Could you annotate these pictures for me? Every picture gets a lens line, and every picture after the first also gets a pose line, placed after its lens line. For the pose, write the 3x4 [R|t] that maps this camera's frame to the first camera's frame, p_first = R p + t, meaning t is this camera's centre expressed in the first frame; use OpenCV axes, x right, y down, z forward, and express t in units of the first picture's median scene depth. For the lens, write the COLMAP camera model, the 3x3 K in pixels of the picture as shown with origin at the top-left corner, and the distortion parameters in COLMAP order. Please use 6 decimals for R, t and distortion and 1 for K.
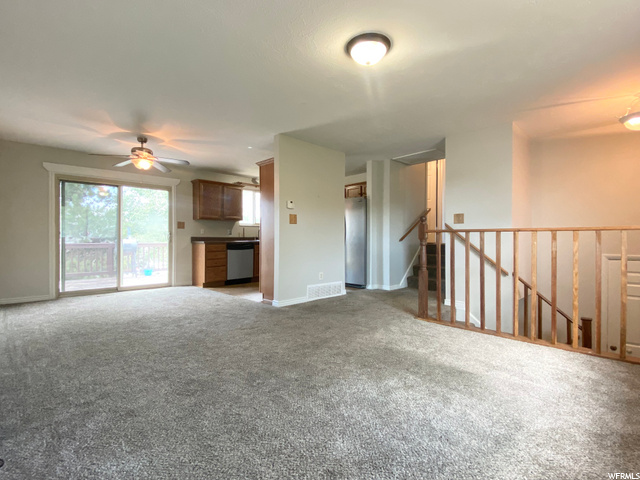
lens RADIAL K [[305.9, 0, 319.1], [0, 305.9, 238.3], [0, 0, 1]] dist [0.009574, -0.009919]
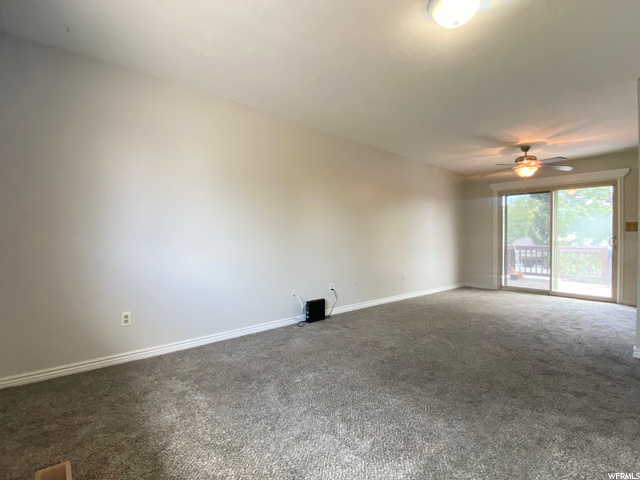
lens RADIAL K [[305.9, 0, 322.6], [0, 305.9, 239.2], [0, 0, 1]] dist [0.009574, -0.009919]
pose [[-0.038959, 0.003746, -0.999234, 0.354084], [-0.003440, 0.999987, 0.003883, -0.012180], [0.999235, 0.003588, -0.038946, 0.262007]]
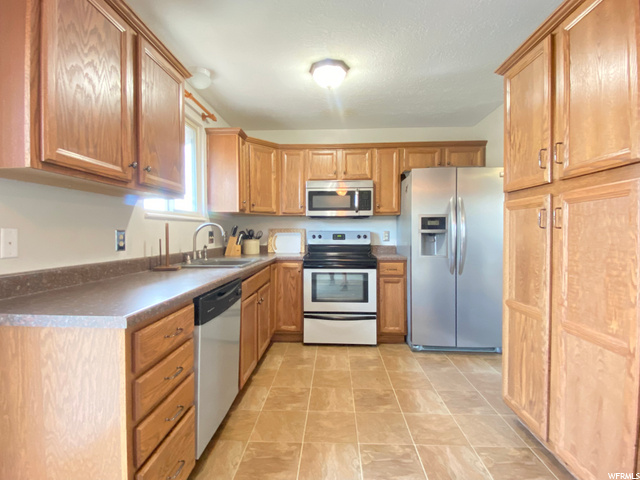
lens RADIAL K [[305.9, 0, 320.7], [0, 305.9, 238.3], [0, 0, 1]] dist [0.009574, -0.009919]
pose [[0.723509, -0.012119, 0.690209, -0.402479], [0.001146, 0.999866, 0.016354, -0.030292], [-0.690314, -0.011041, 0.723425, 0.810807]]
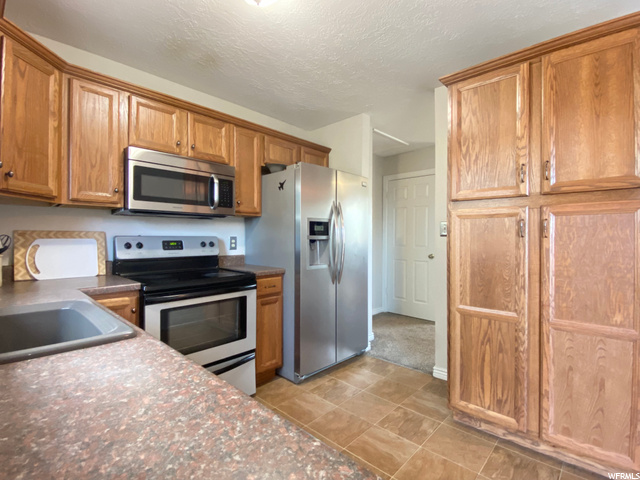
lens RADIAL K [[305.9, 0, 324.6], [0, 305.9, 239.0], [0, 0, 1]] dist [0.009574, -0.009919]
pose [[-0.054832, -0.002826, 0.998492, -0.359612], [-0.002666, 0.999993, 0.002684, -0.032764], [-0.998492, -0.002515, -0.054840, 1.058902]]
